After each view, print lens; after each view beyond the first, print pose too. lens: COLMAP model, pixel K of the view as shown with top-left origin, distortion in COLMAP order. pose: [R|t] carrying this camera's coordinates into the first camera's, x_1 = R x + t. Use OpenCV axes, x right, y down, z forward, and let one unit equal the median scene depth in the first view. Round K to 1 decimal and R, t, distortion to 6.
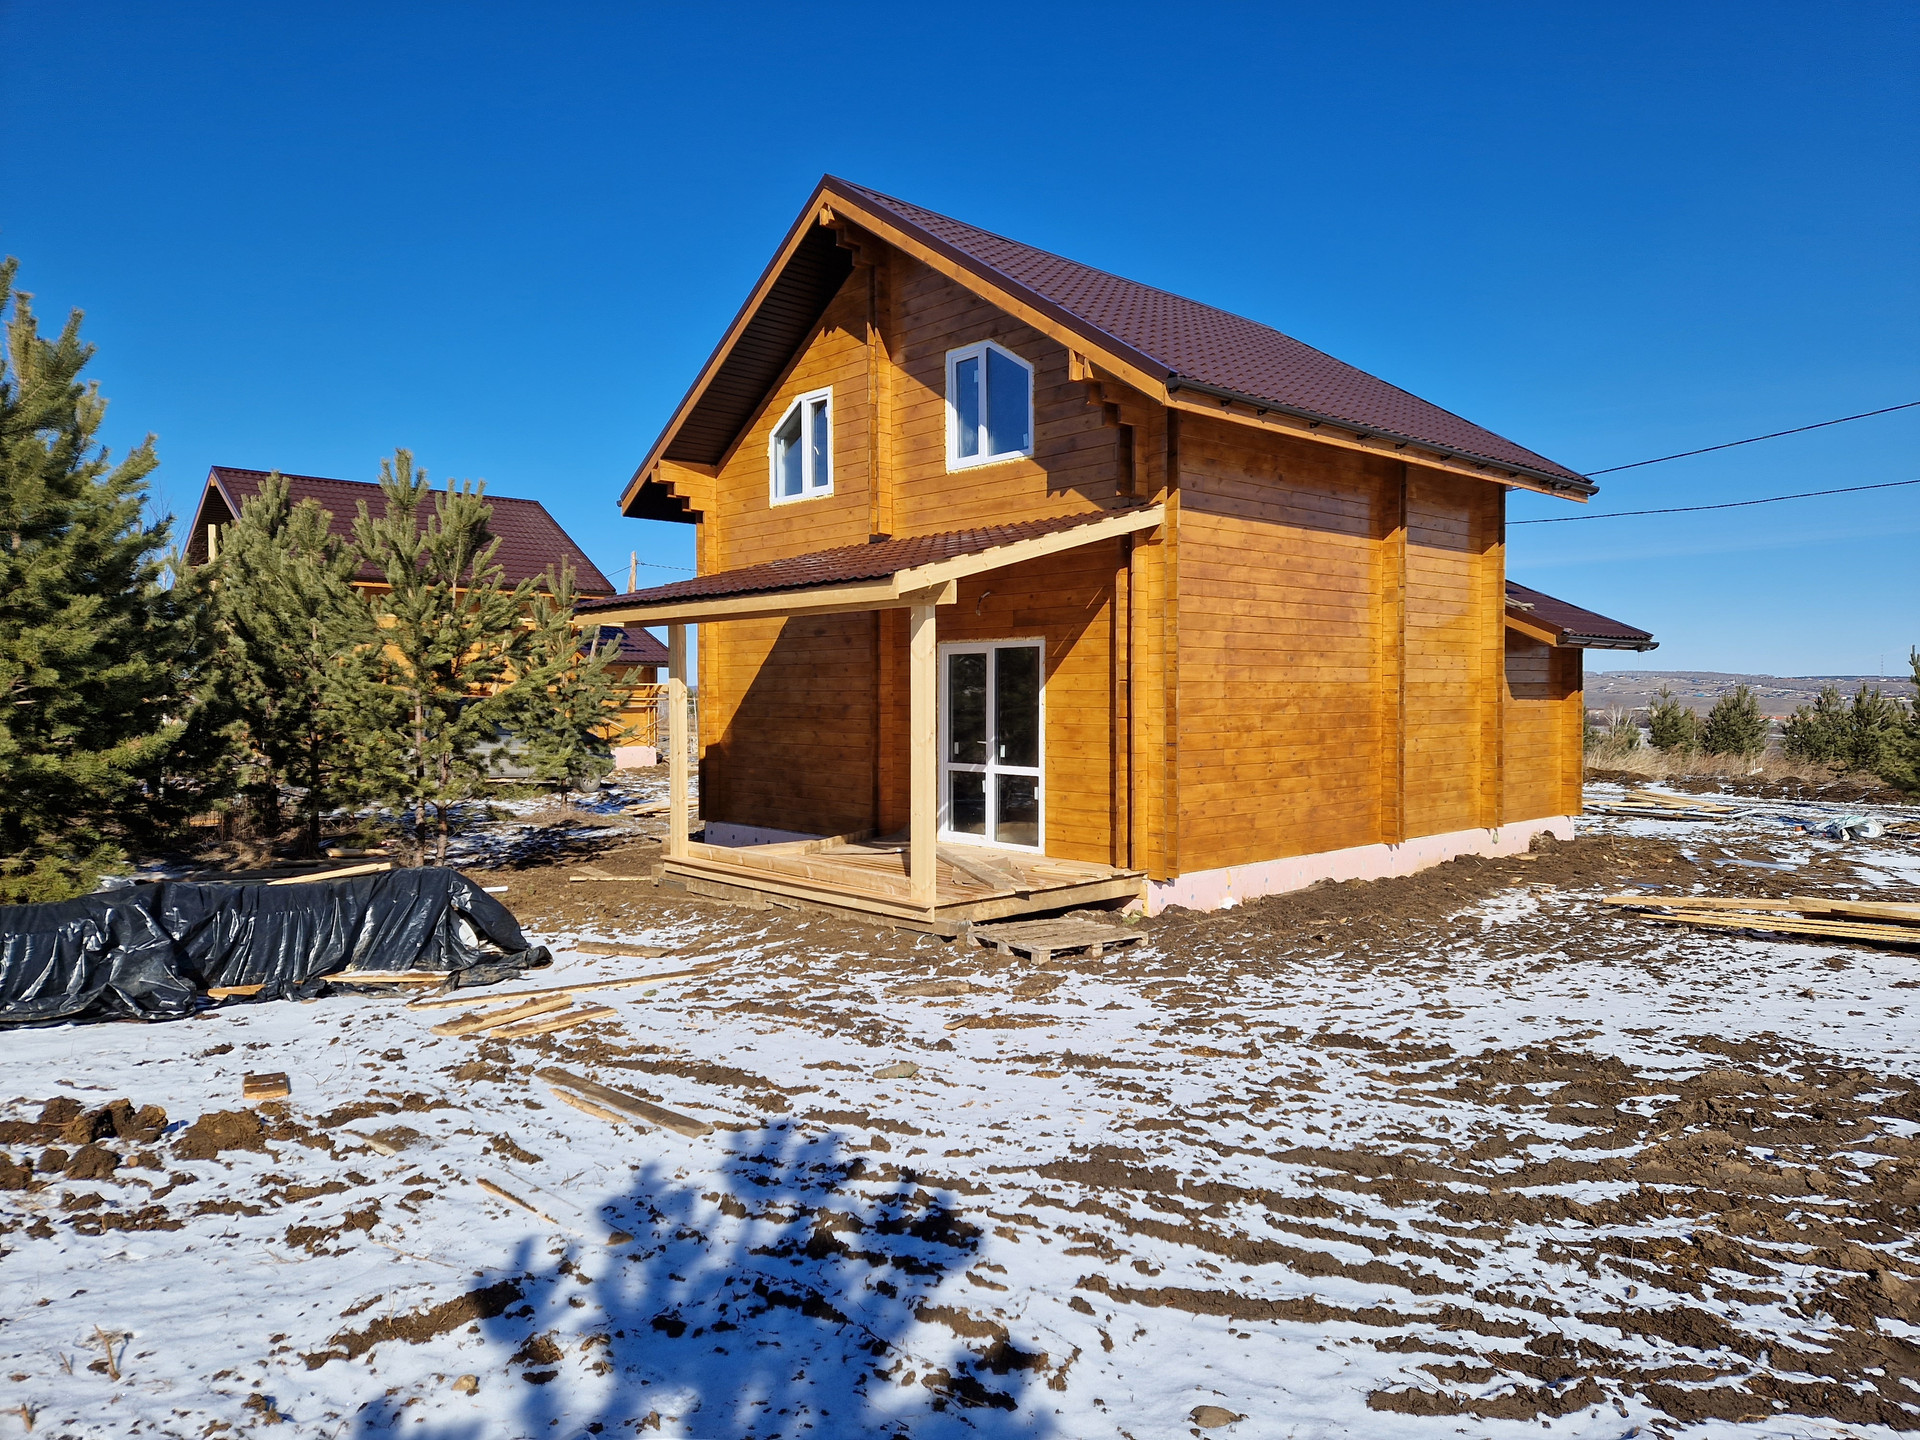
lens RADIAL K [[1297.3, 0, 960.7], [0, 1297.3, 714.5], [0, 0, 1]] dist [0.030457, 0.000728]
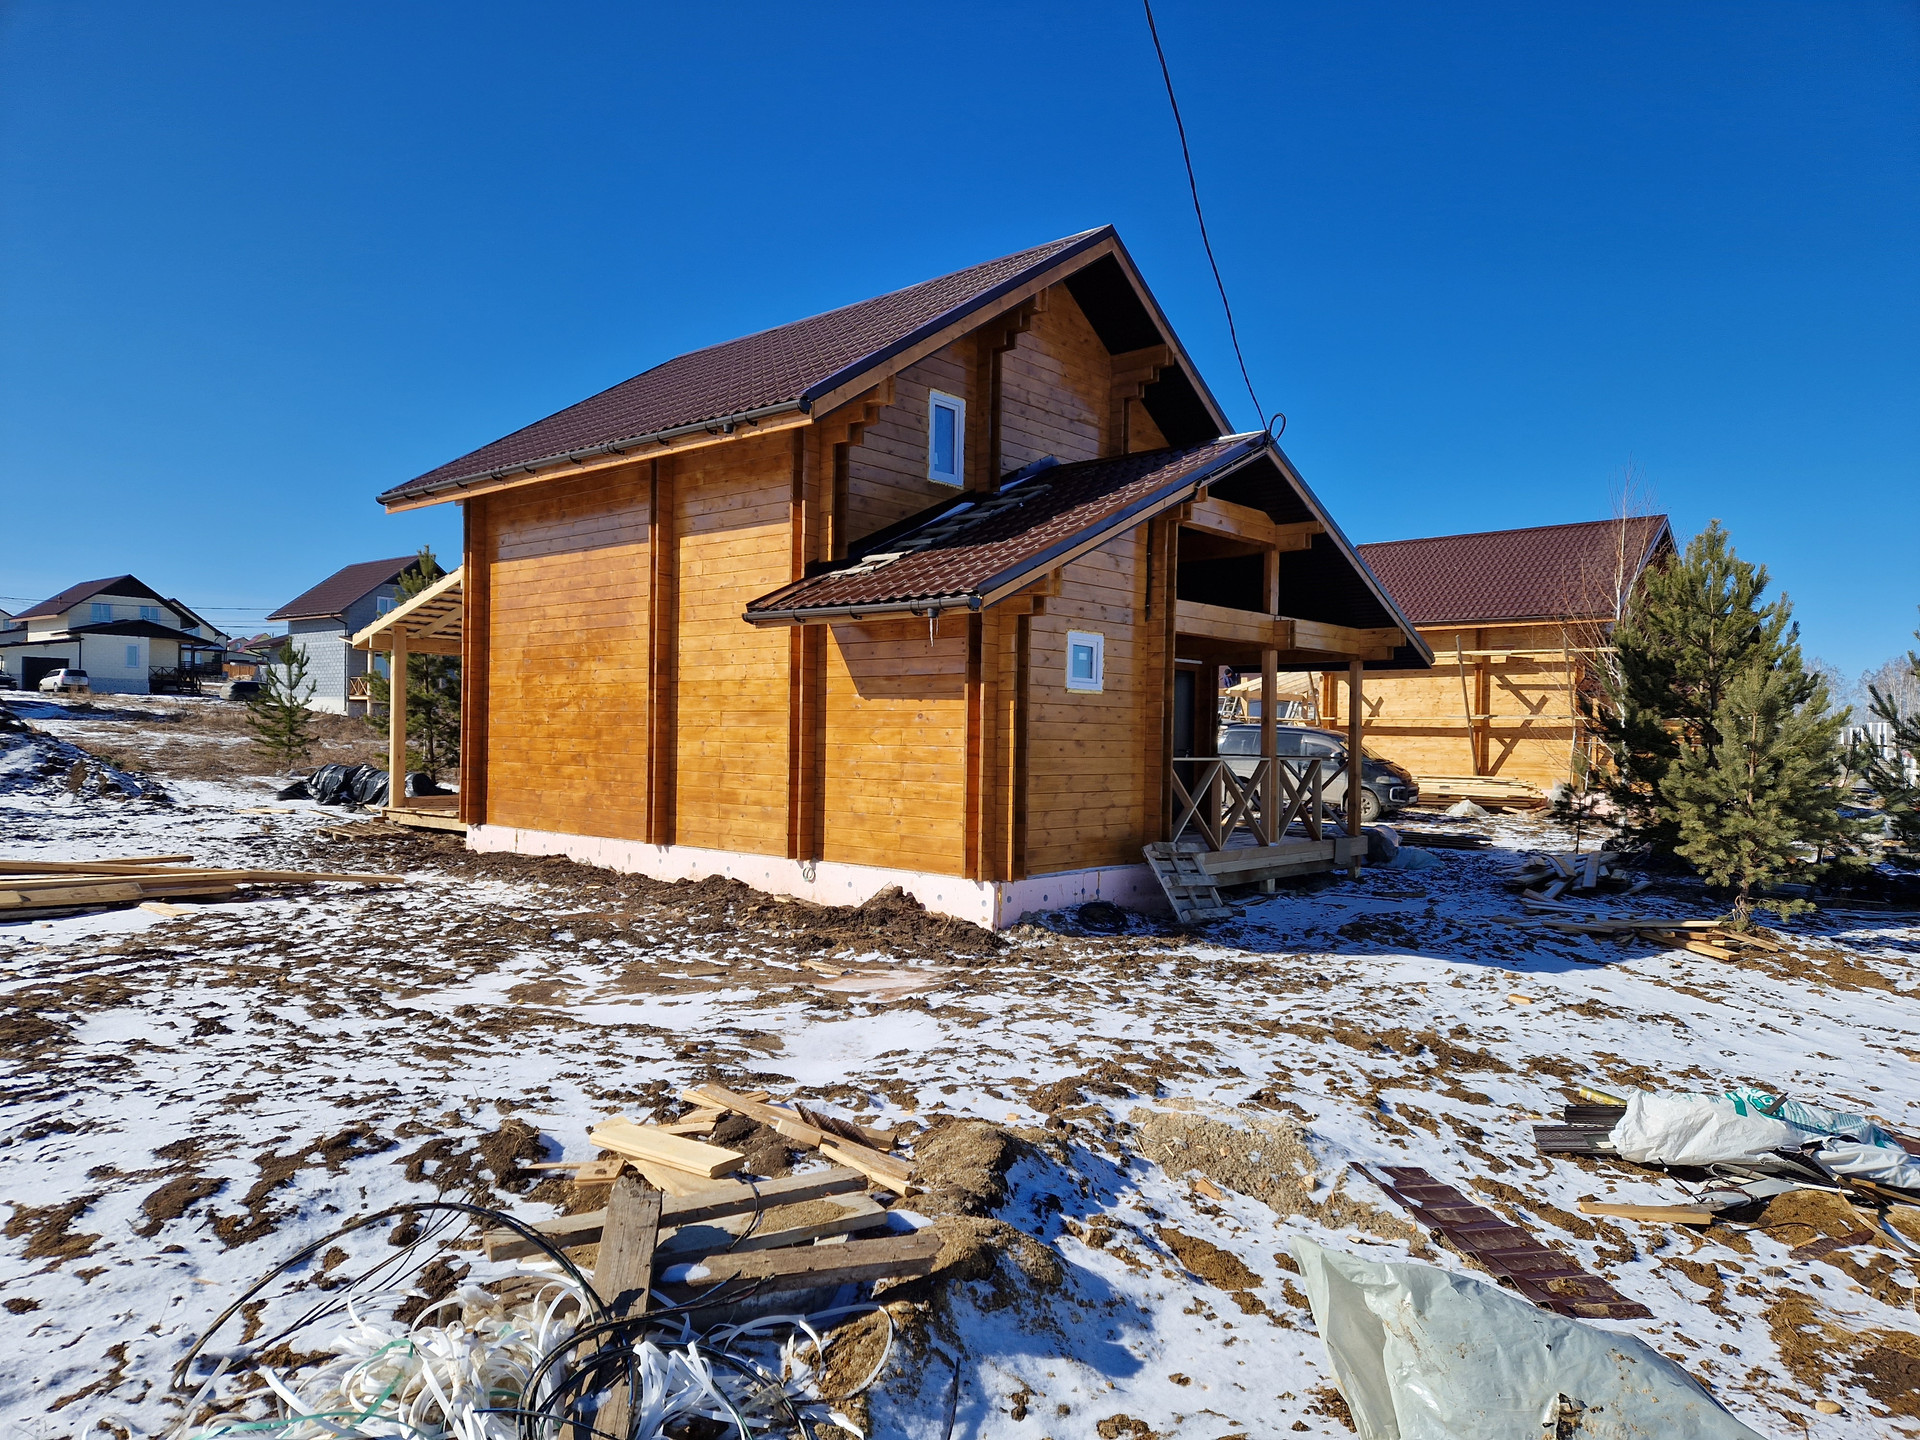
lens RADIAL K [[1297.3, 0, 962.3], [0, 1297.3, 716.1], [0, 0, 1]] dist [0.030457, 0.000728]
pose [[0.090145, -0.001824, -0.995927, 1.439811], [-0.024971, 0.999680, -0.004091, -0.000378], [0.995616, 0.025238, 0.090070, 1.232880]]
